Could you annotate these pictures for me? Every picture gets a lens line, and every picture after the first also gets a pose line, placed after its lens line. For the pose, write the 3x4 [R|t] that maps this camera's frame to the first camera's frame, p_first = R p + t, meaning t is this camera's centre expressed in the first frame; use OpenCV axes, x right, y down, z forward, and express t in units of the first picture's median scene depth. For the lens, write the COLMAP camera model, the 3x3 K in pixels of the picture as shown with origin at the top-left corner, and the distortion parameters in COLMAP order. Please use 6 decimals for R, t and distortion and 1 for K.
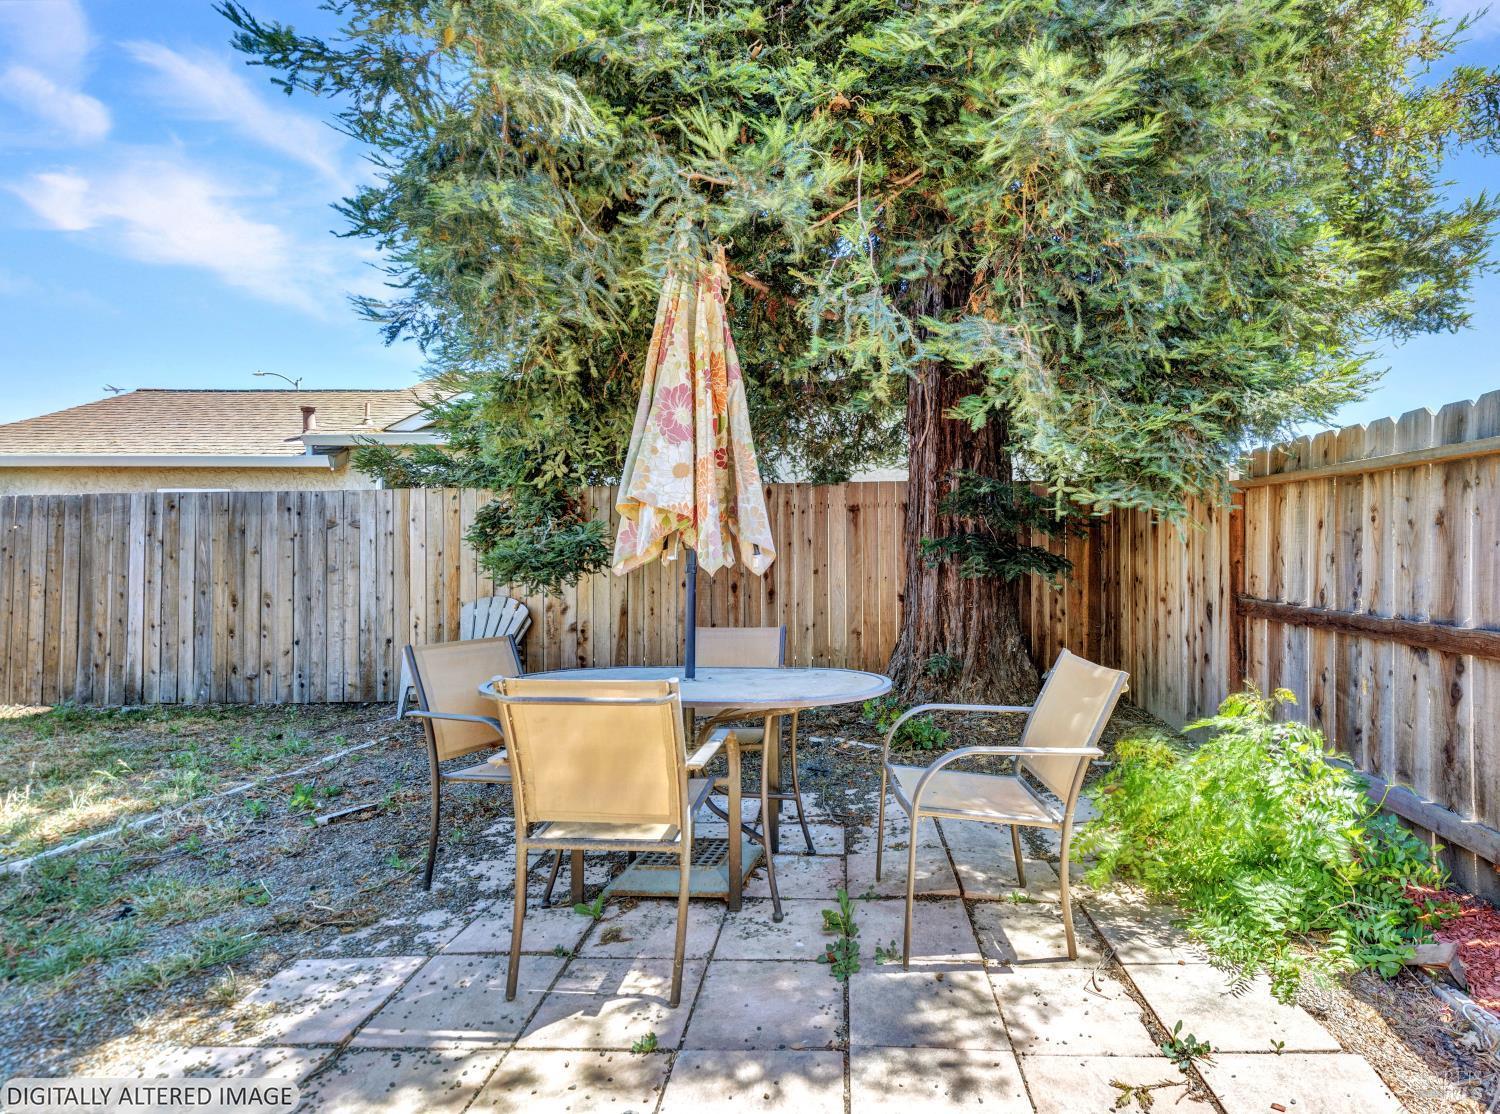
lens RADIAL K [[756.5, 0, 750.3], [0, 756.5, 561.4], [0, 0, 1]] dist [0.001164, -0.000740]
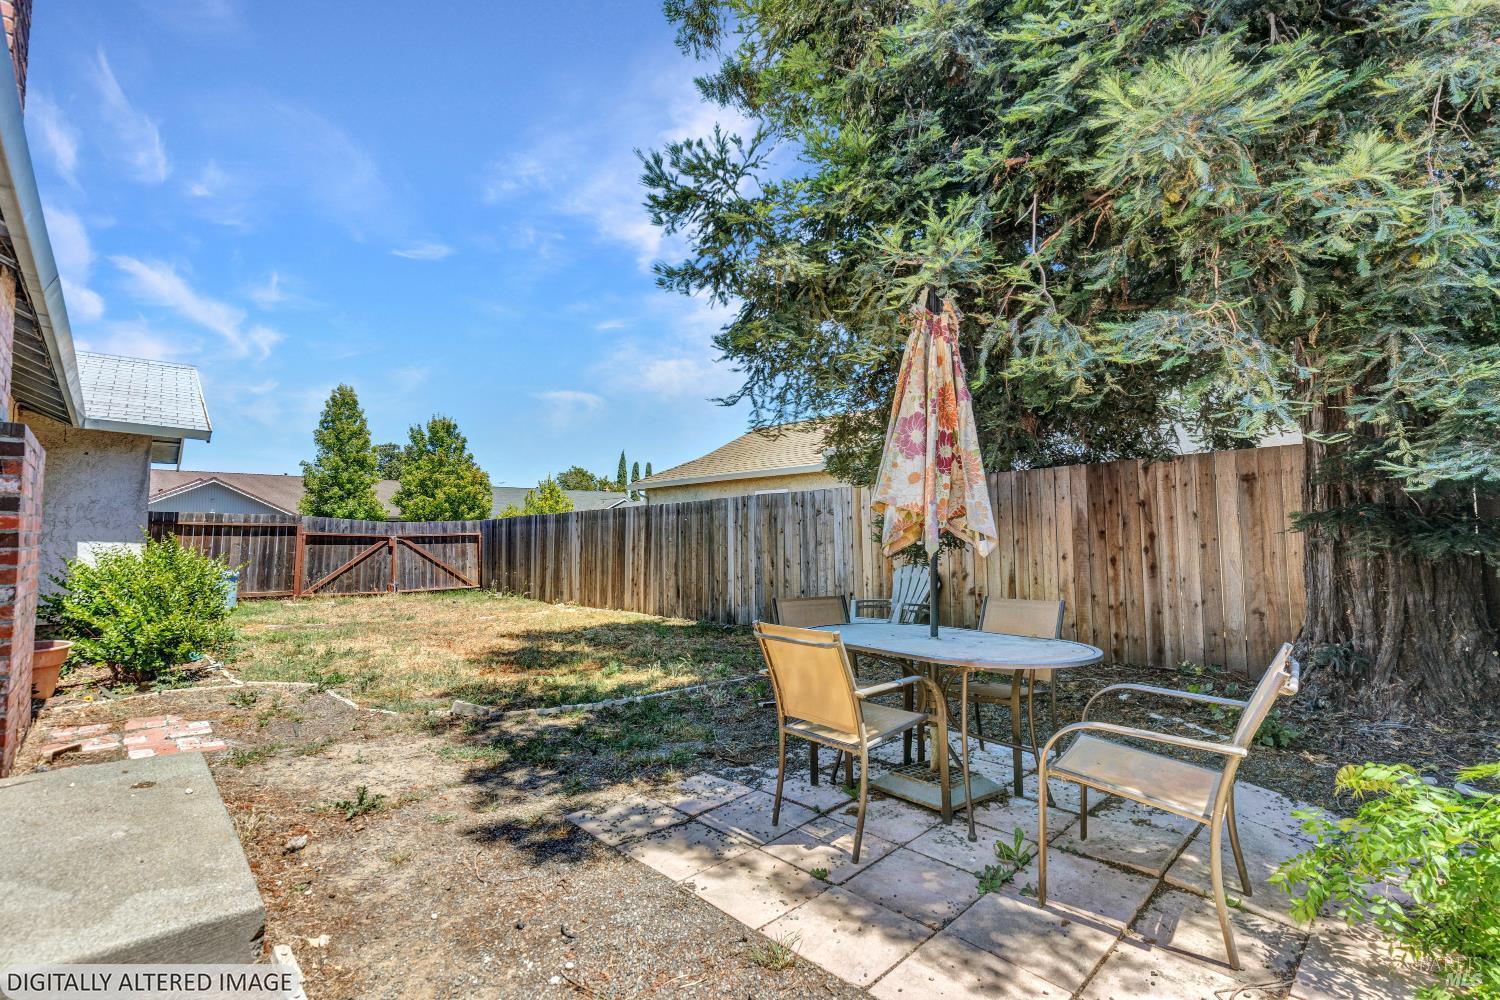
lens RADIAL K [[685.2, 0, 750.2], [0, 685.2, 501.0], [0, 0, 1]] dist [-0.000268, -0.000340]
pose [[0.694409, -0.043829, -0.718244, 0.542190], [0.021416, 0.998960, -0.040253, -0.035990], [0.719262, 0.012570, 0.694626, -0.038421]]
